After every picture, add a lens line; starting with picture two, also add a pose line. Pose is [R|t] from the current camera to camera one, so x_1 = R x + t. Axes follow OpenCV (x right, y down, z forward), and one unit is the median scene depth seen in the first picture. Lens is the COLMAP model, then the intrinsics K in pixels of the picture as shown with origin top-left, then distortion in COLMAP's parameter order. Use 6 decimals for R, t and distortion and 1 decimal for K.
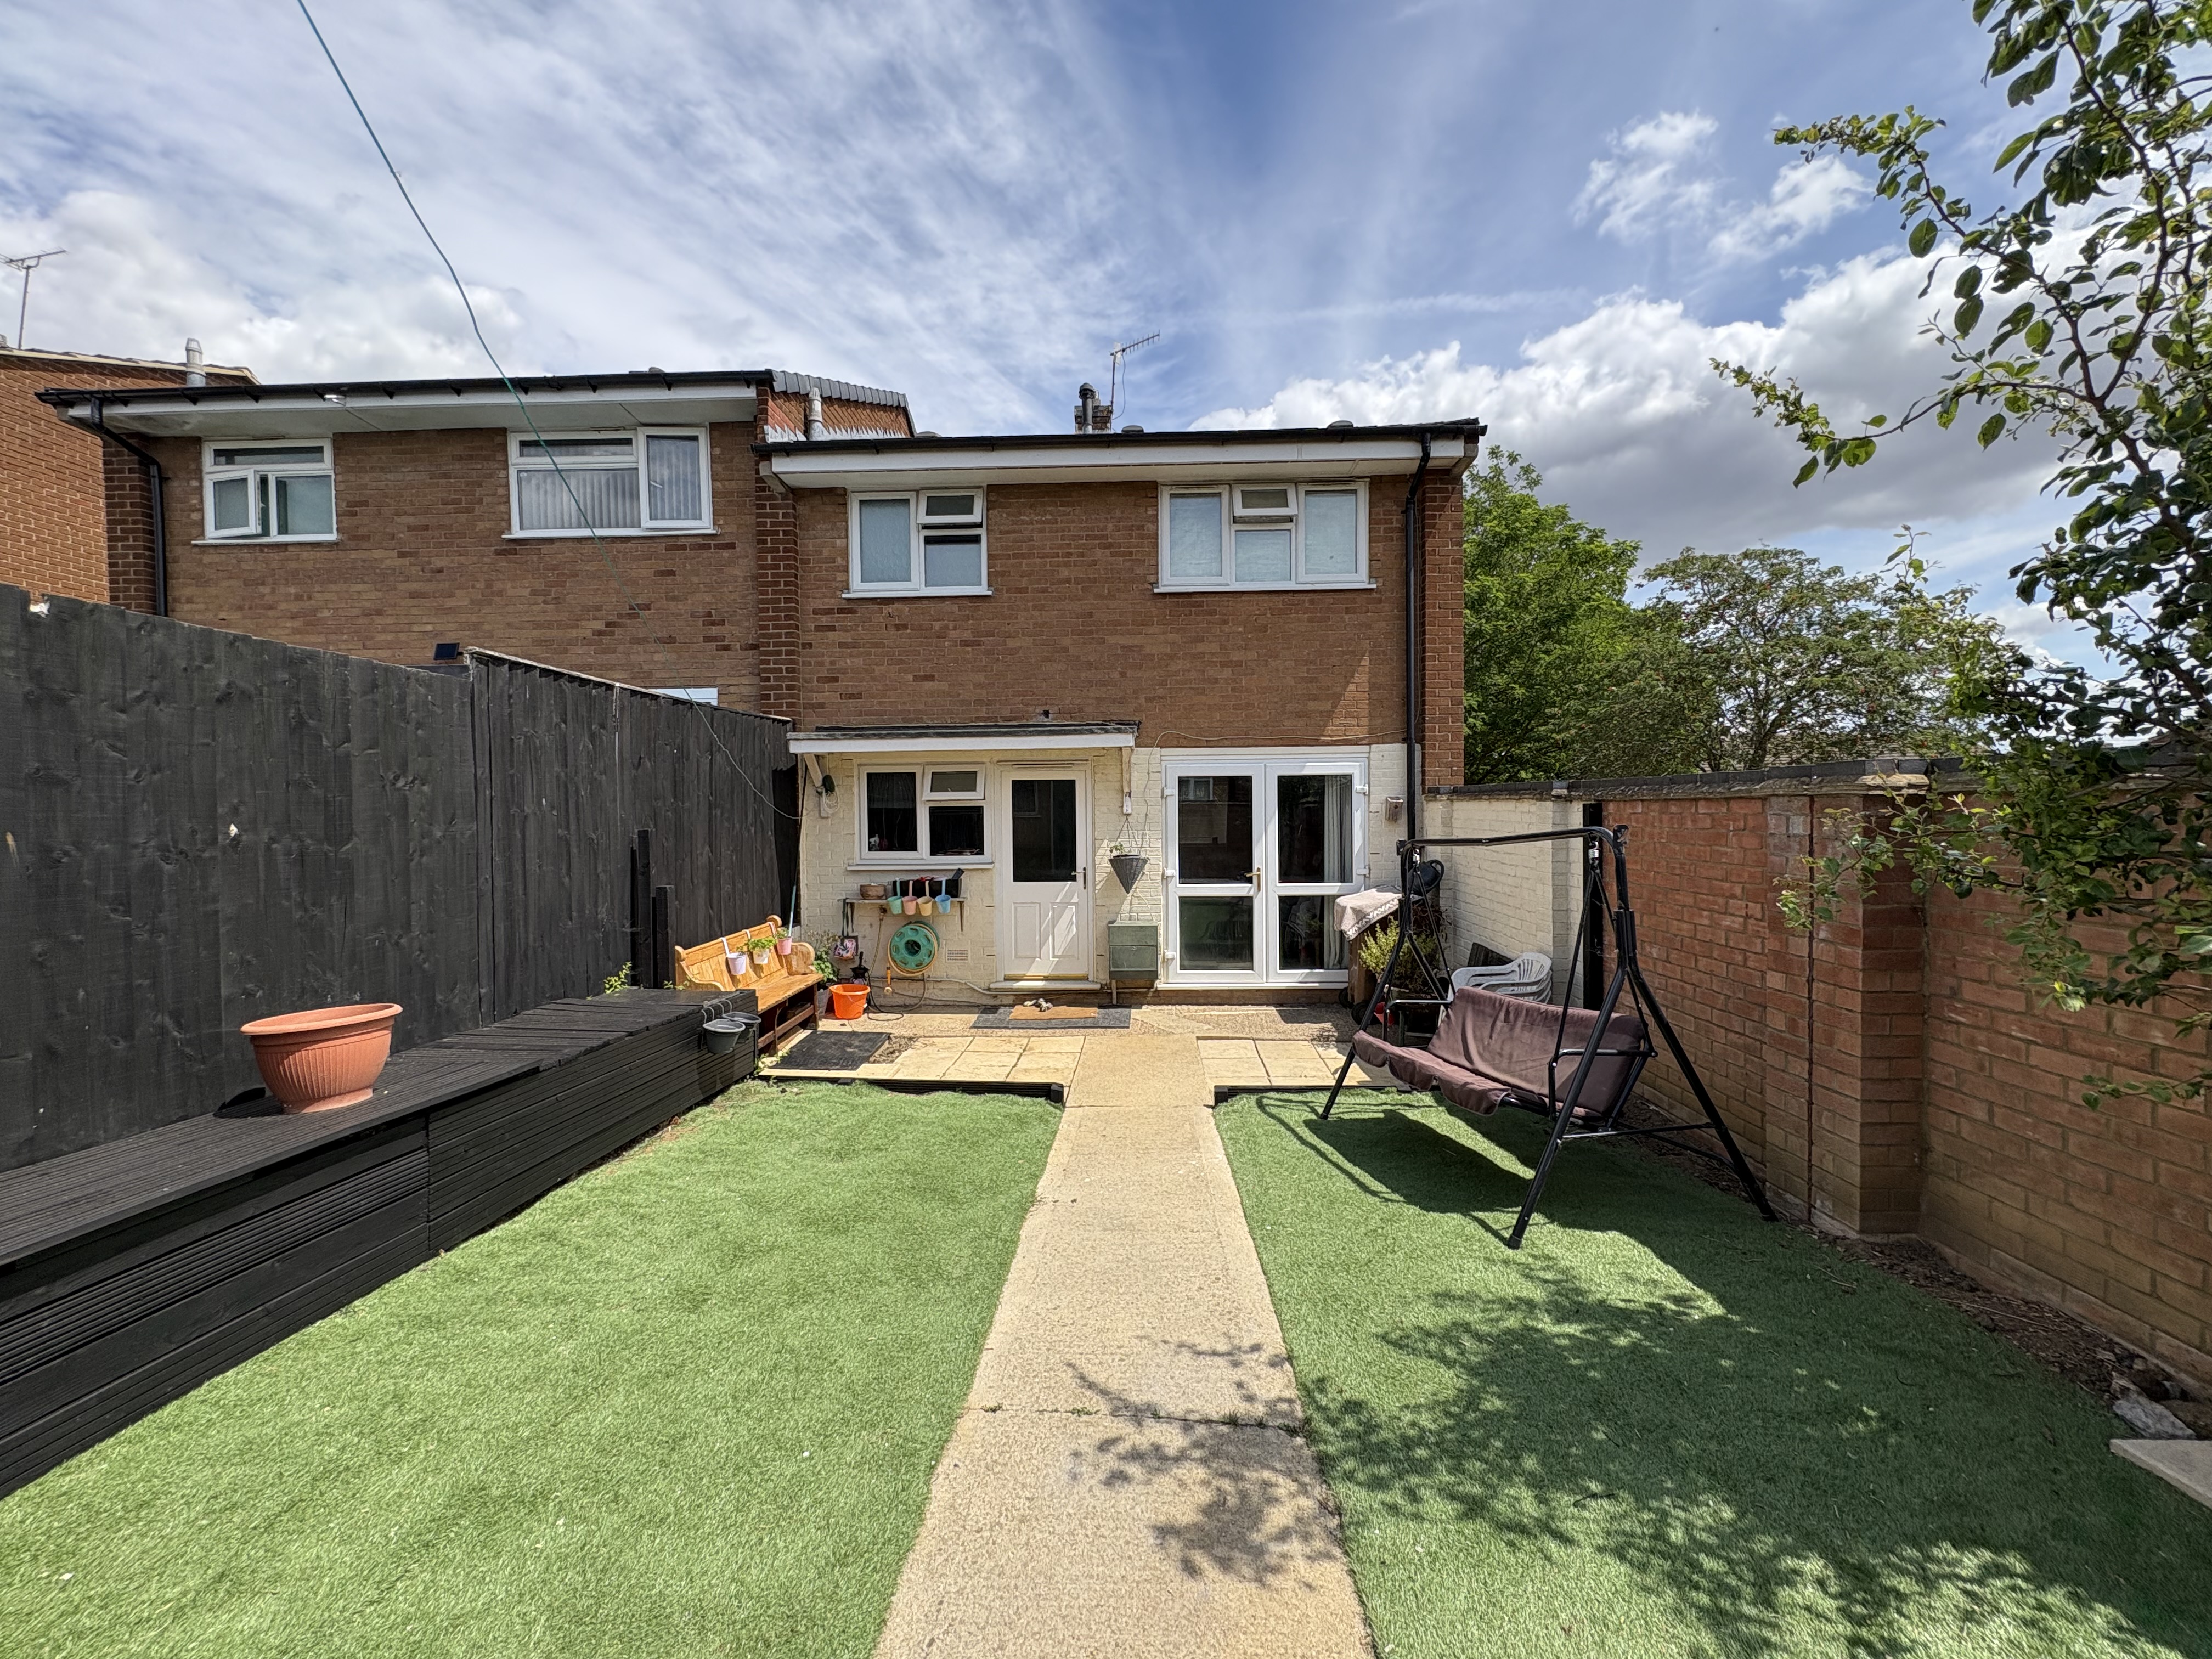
lens RADIAL K [[890.3, 0, 1106.0], [0, 890.3, 829.5], [0, 0, 1]] dist [0.000154, 0.000000]
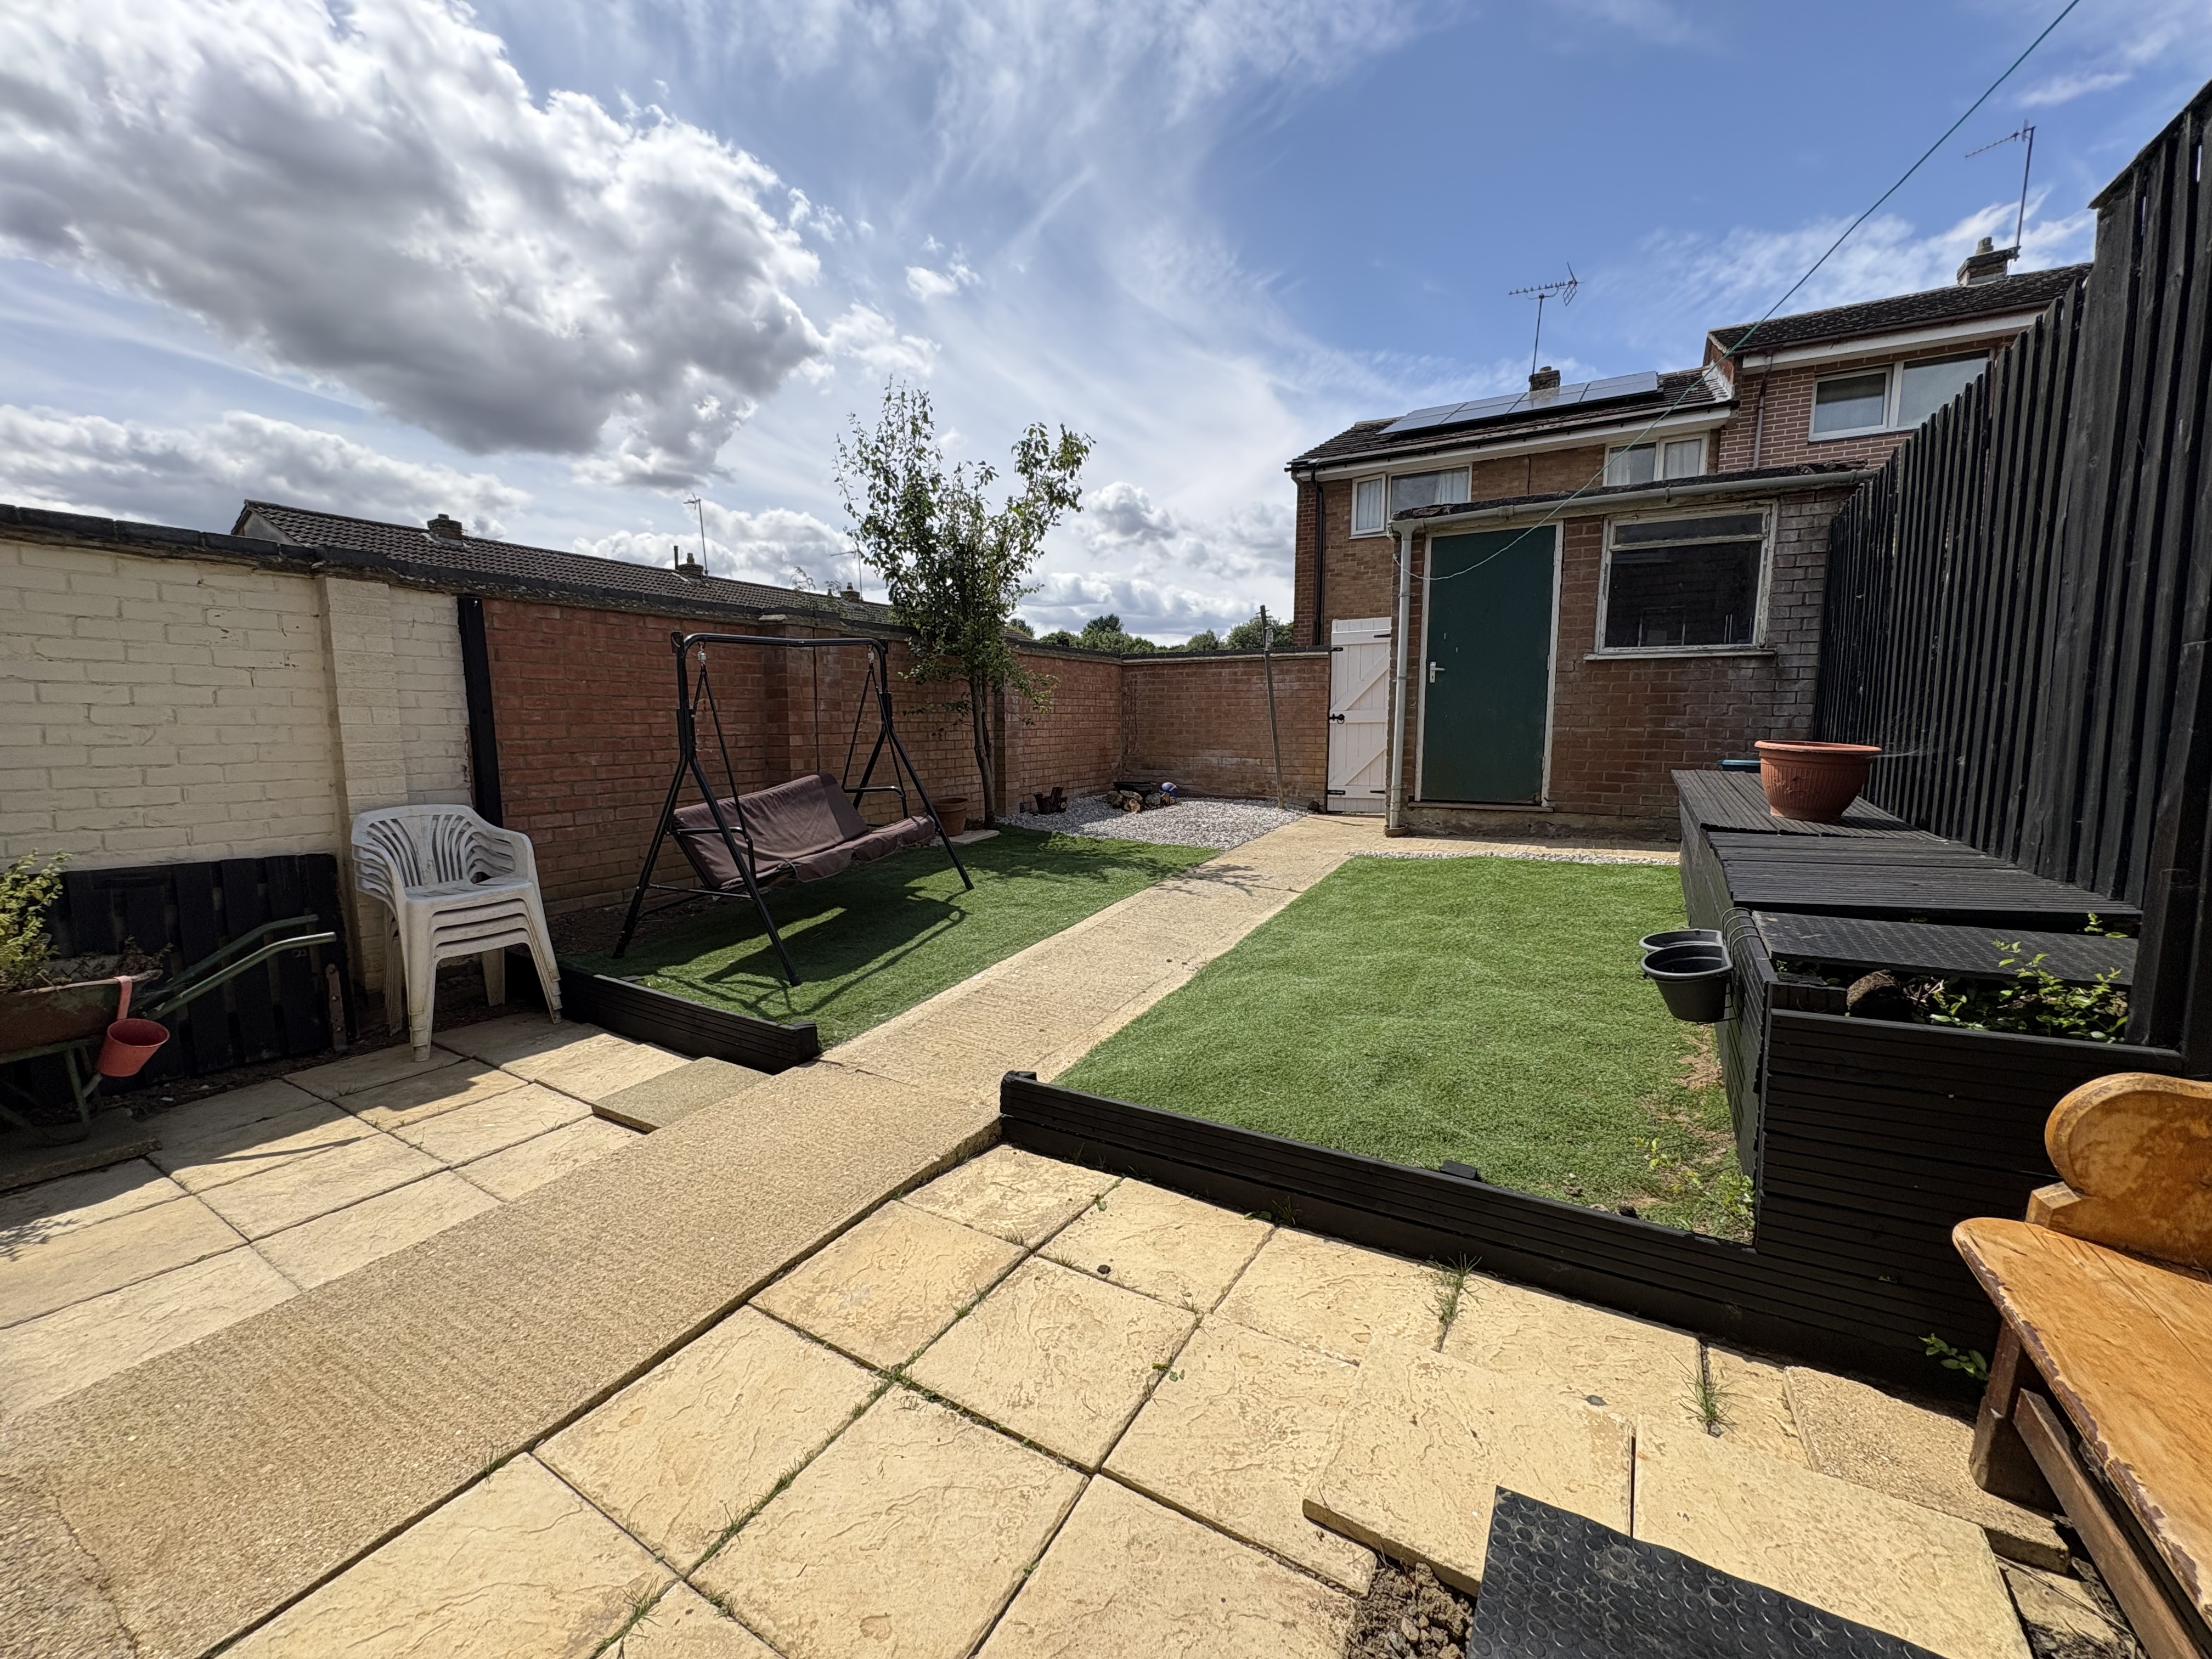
lens RADIAL K [[890.3, 0, 1106.0], [0, 890.3, 829.5], [0, 0, 1]] dist [0.000154, 0.000000]
pose [[-0.886821, -0.046228, 0.459795, -0.386273], [0.022068, 0.989612, 0.142060, 0.084266], [-0.461585, 0.136129, -0.876589, 1.642846]]
